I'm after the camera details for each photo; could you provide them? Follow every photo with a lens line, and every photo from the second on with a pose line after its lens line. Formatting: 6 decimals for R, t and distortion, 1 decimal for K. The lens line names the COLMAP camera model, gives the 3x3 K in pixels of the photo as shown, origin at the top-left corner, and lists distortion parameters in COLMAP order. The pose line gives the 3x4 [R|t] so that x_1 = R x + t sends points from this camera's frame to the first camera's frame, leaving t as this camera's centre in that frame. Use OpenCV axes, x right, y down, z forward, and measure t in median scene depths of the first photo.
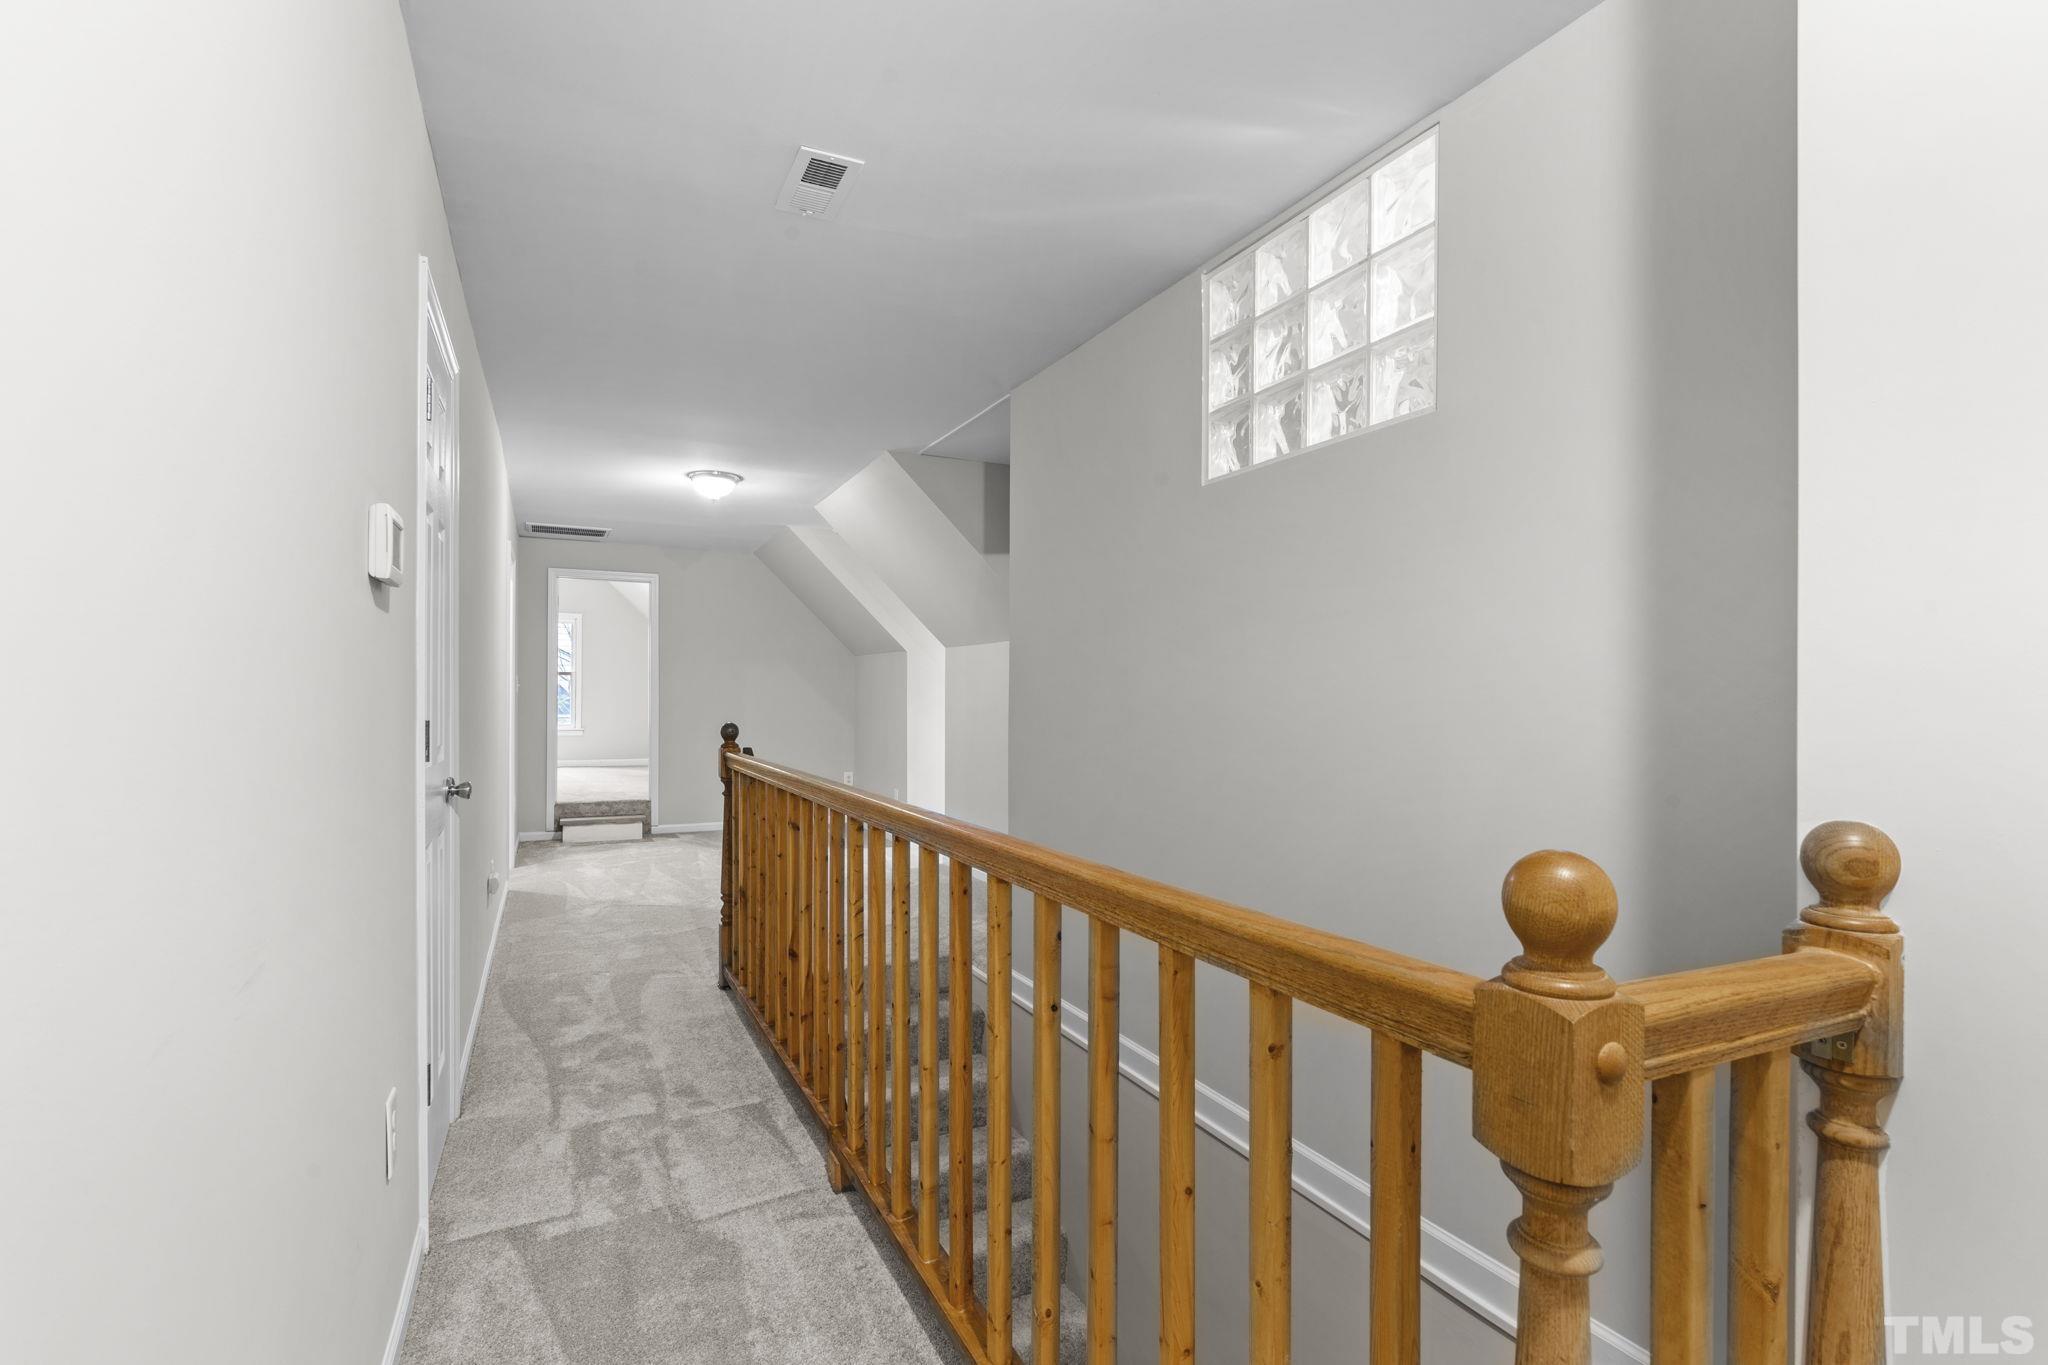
lens RADIAL K [[937.3, 0, 1024.0], [0, 937.3, 689.0], [0, 0, 1]] dist [-0.002693, -0.000488]
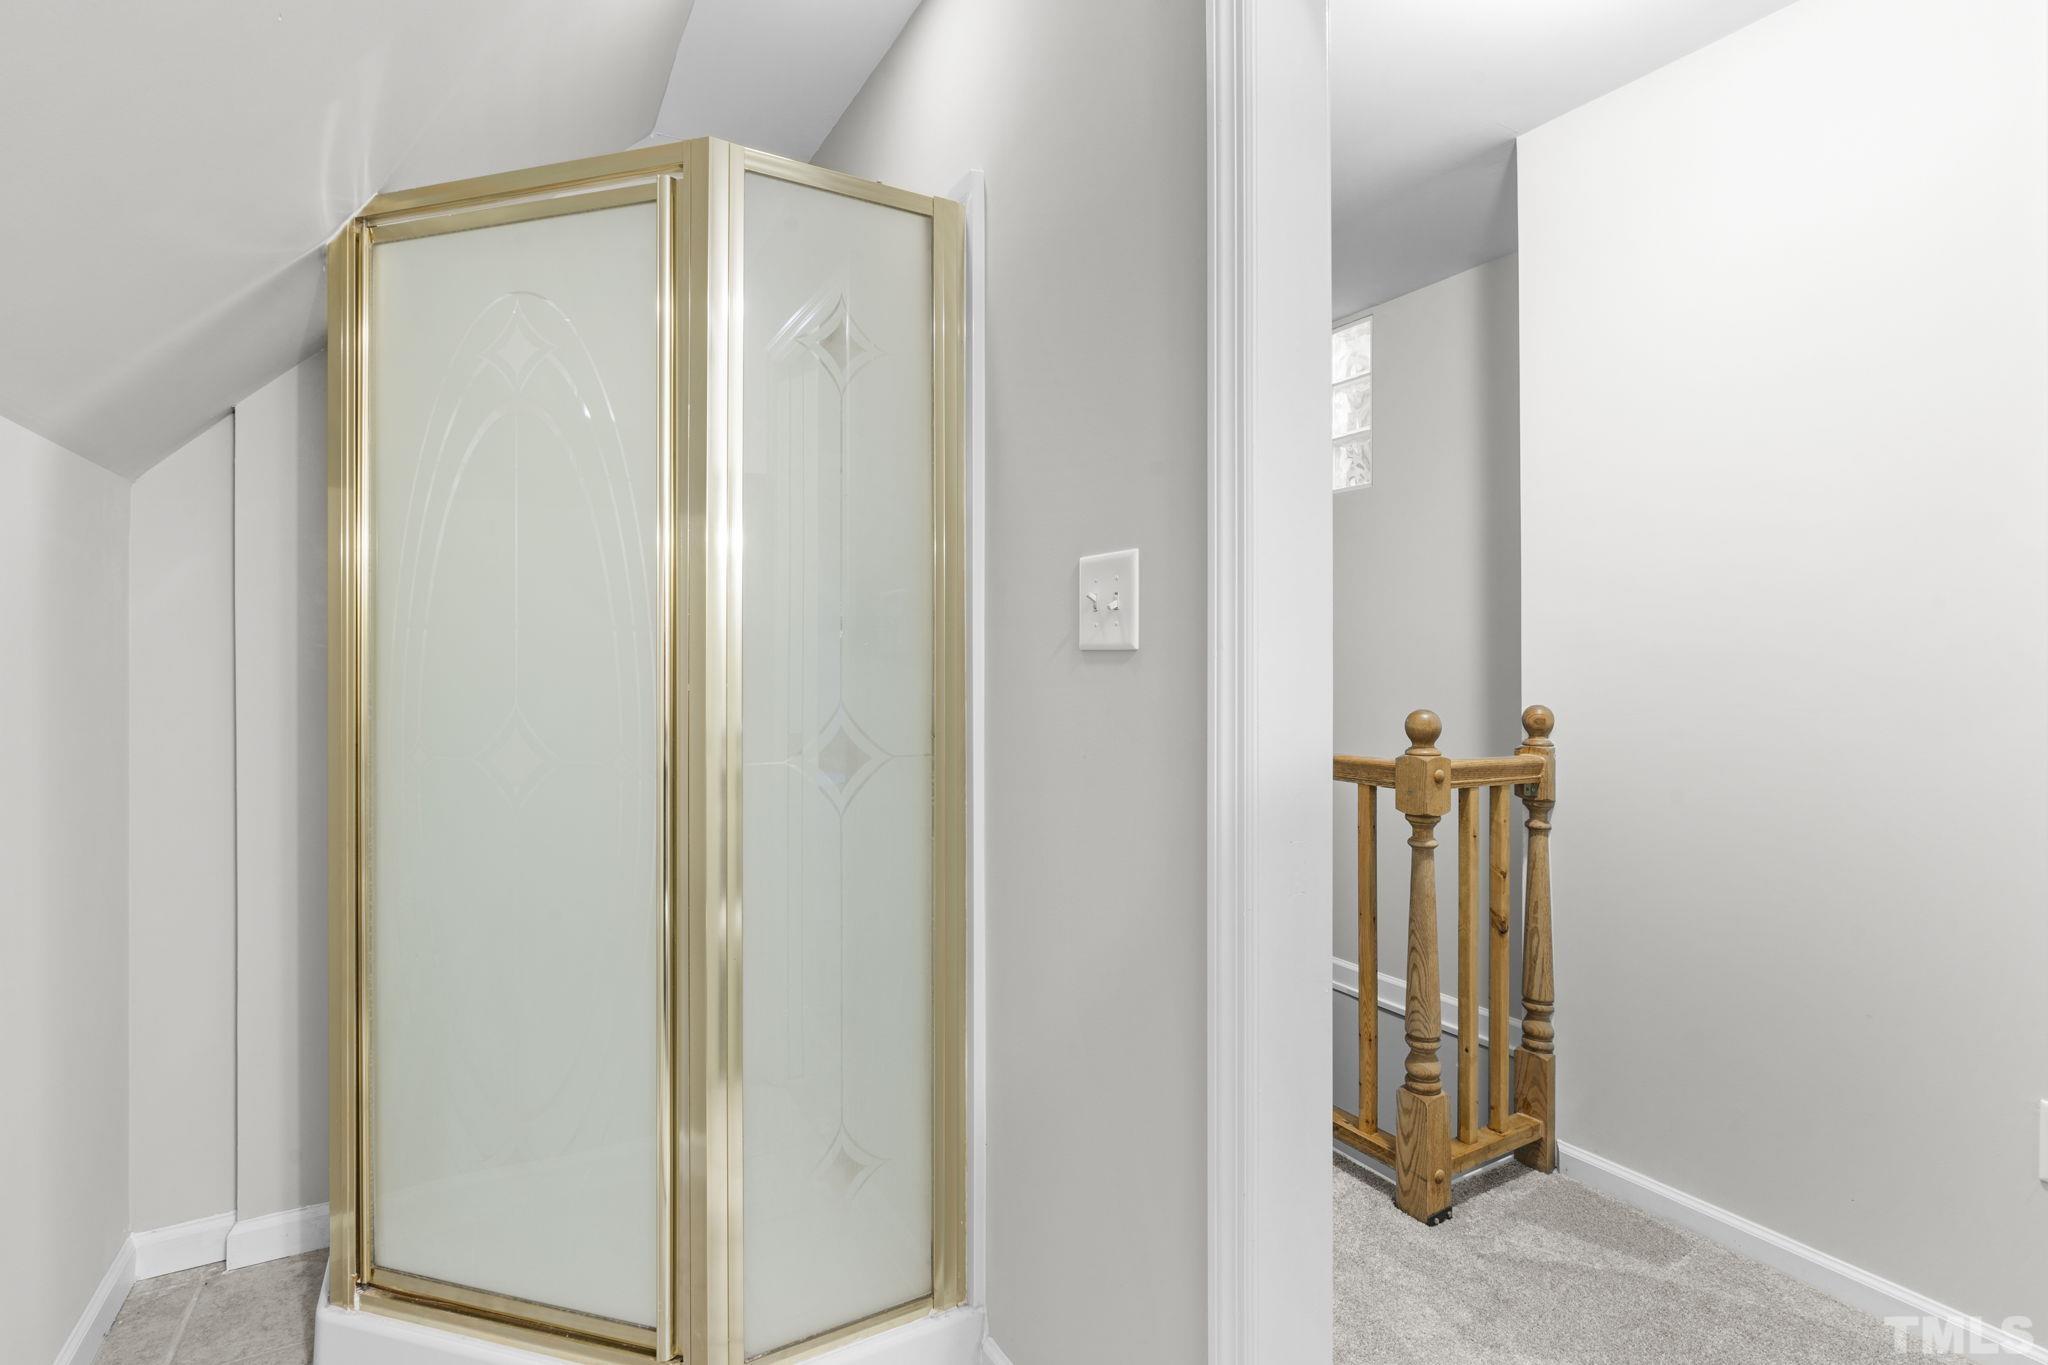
lens RADIAL K [[937.3, 0, 1024.0], [0, 937.3, 689.0], [0, 0, 1]] dist [-0.002693, -0.000488]
pose [[0.997717, -0.016384, 0.065513, -0.706754], [0.015494, 0.999781, 0.014081, 0.042136], [-0.065729, -0.013034, 0.997752, -1.504348]]
